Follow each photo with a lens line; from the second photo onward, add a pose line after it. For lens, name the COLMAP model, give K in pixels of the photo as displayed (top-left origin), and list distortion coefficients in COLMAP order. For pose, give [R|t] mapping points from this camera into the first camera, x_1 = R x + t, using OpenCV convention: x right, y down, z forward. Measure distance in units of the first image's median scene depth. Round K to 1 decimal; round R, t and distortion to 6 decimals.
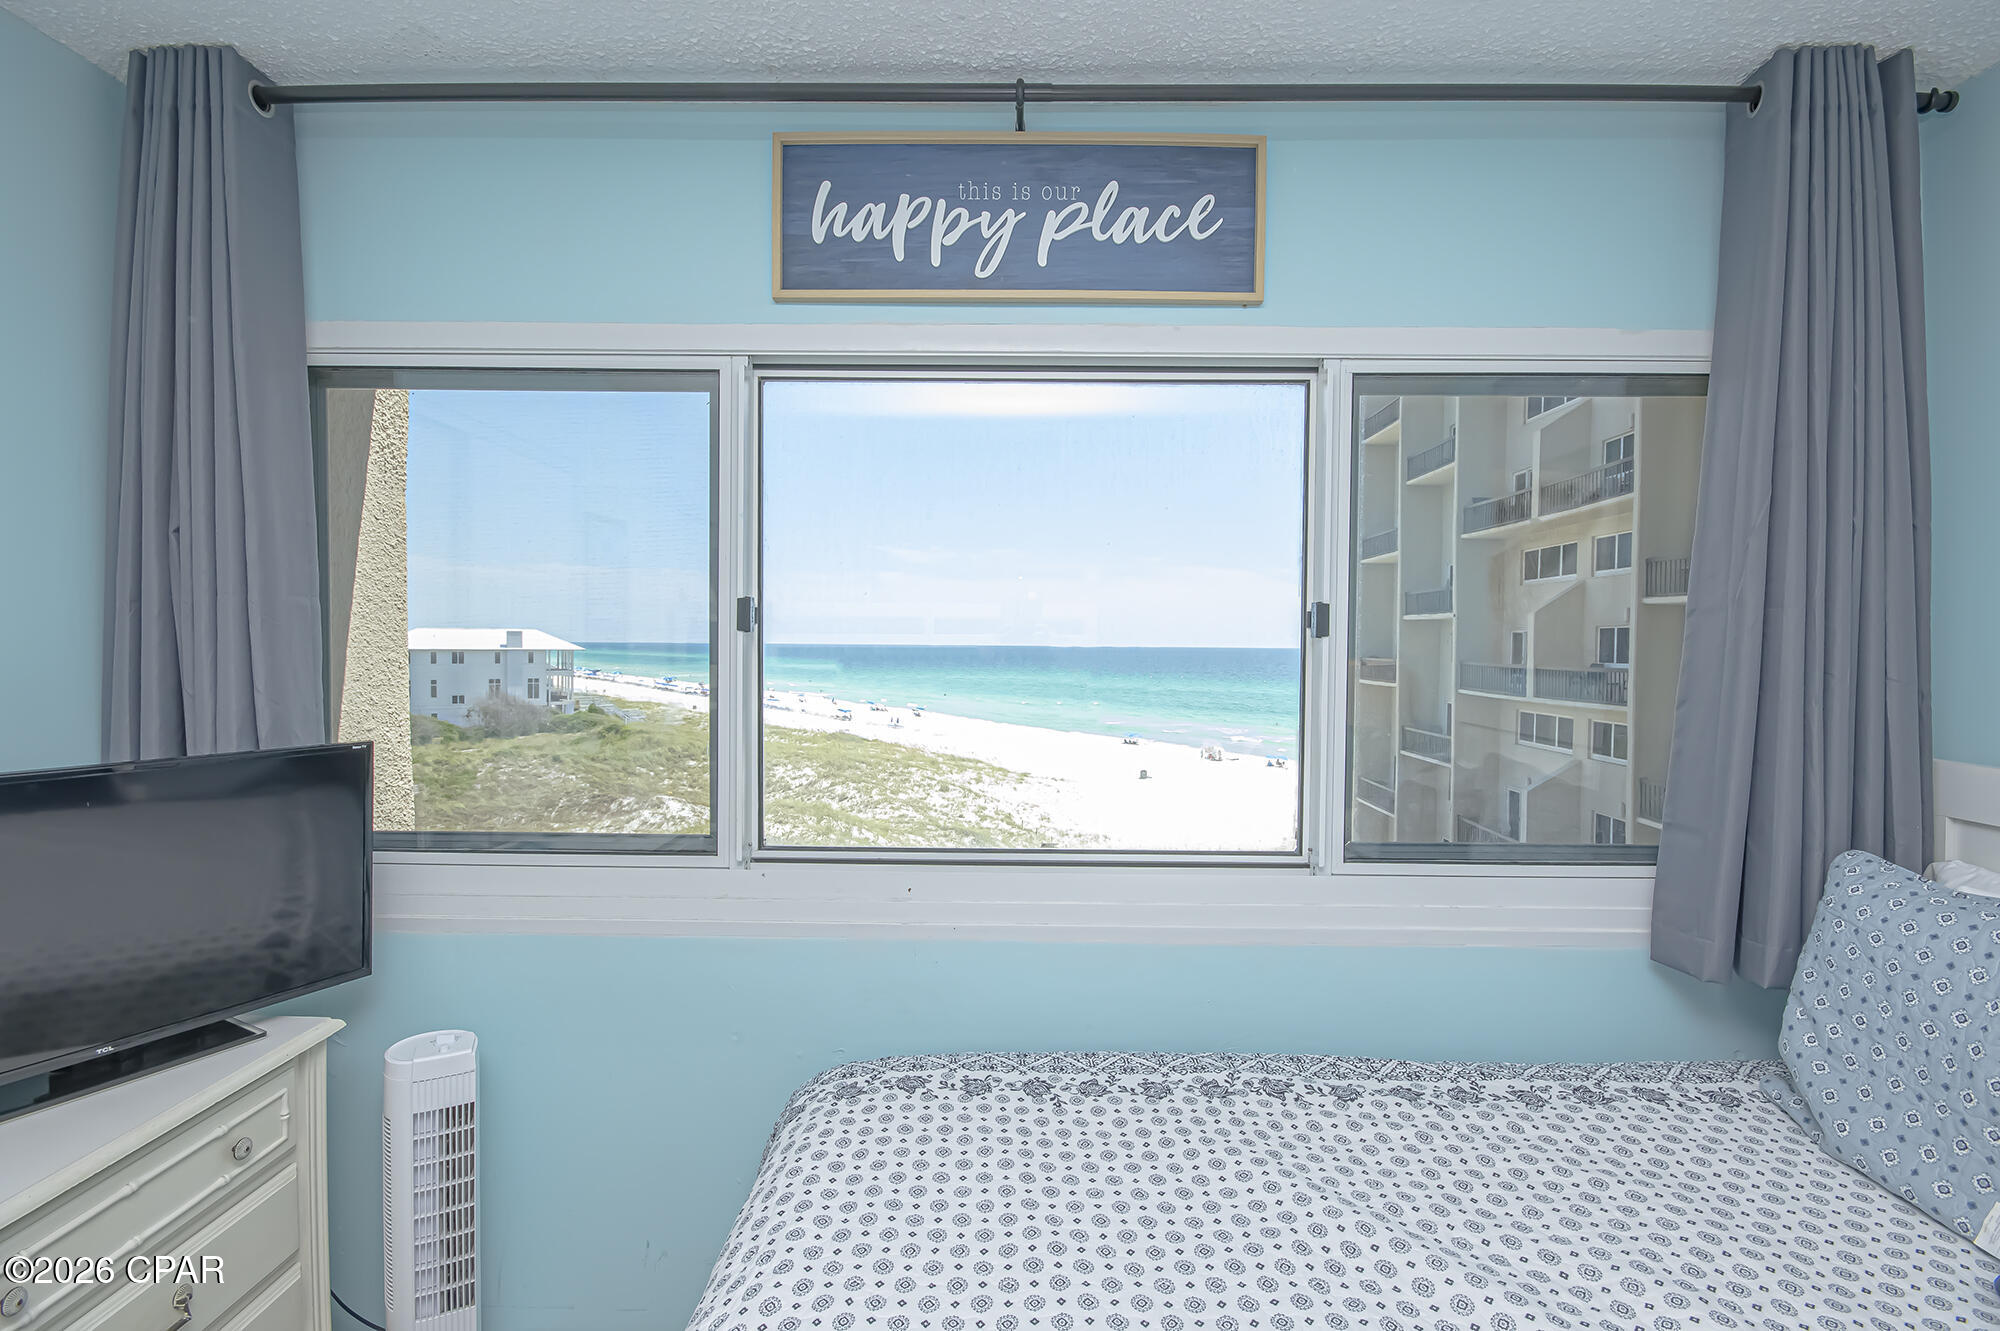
lens RADIAL K [[874.5, 0, 1010.8], [0, 874.5, 663.5], [0, 0, 1]] dist [0.014479, -0.015489]
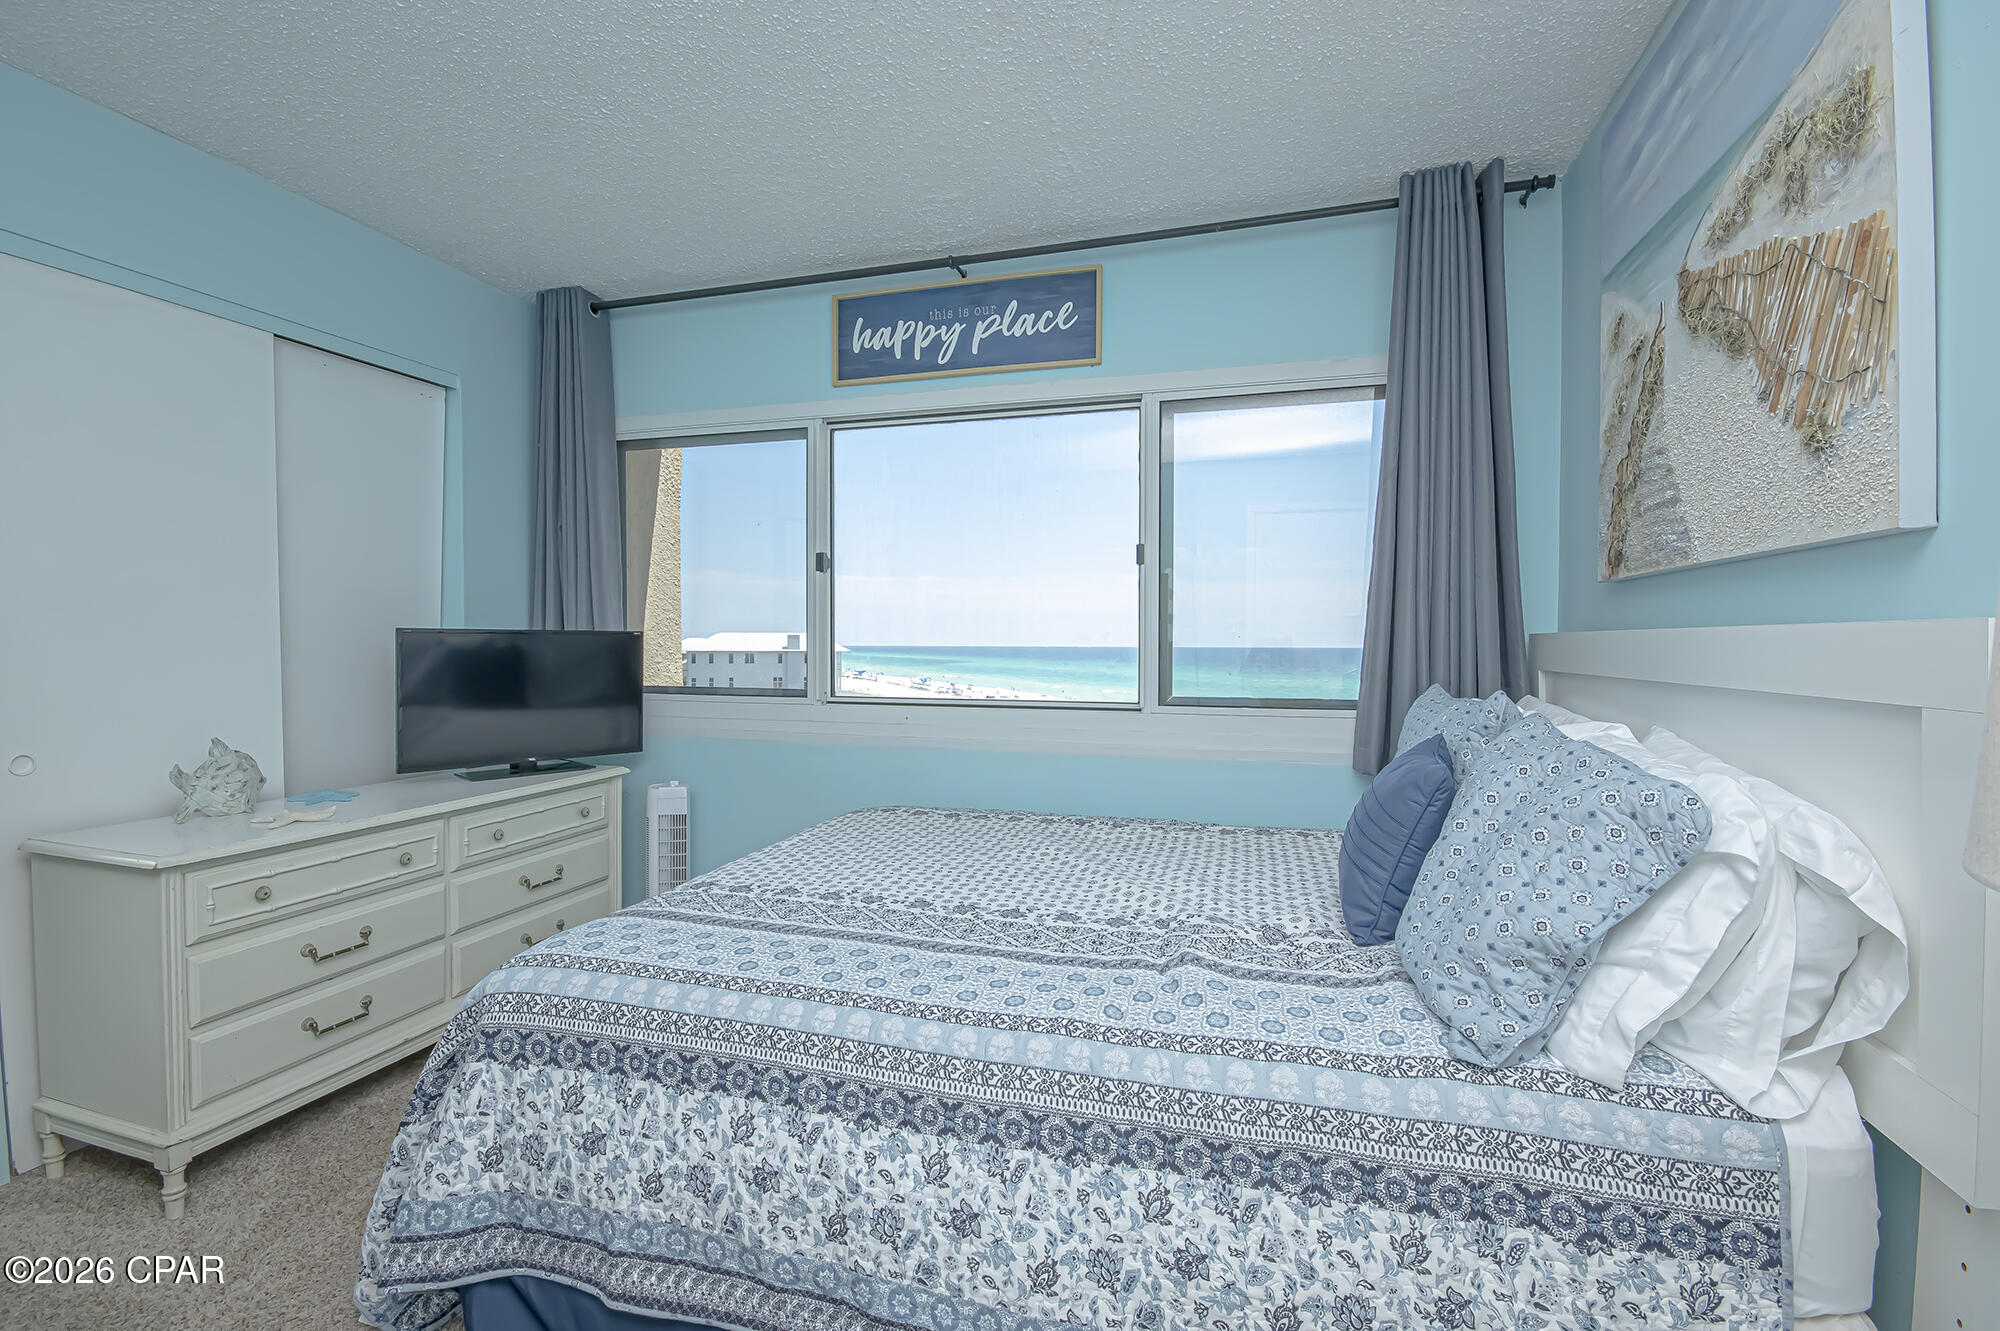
lens RADIAL K [[872.1, 0, 1011.5], [0, 872.1, 660.1], [0, 0, 1]] dist [0.000347, -0.000150]
pose [[0.963102, -0.000699, -0.269135, 0.565472], [-0.001063, 0.999979, -0.006400, 0.158876], [0.269134, 0.006450, 0.963081, -0.625985]]
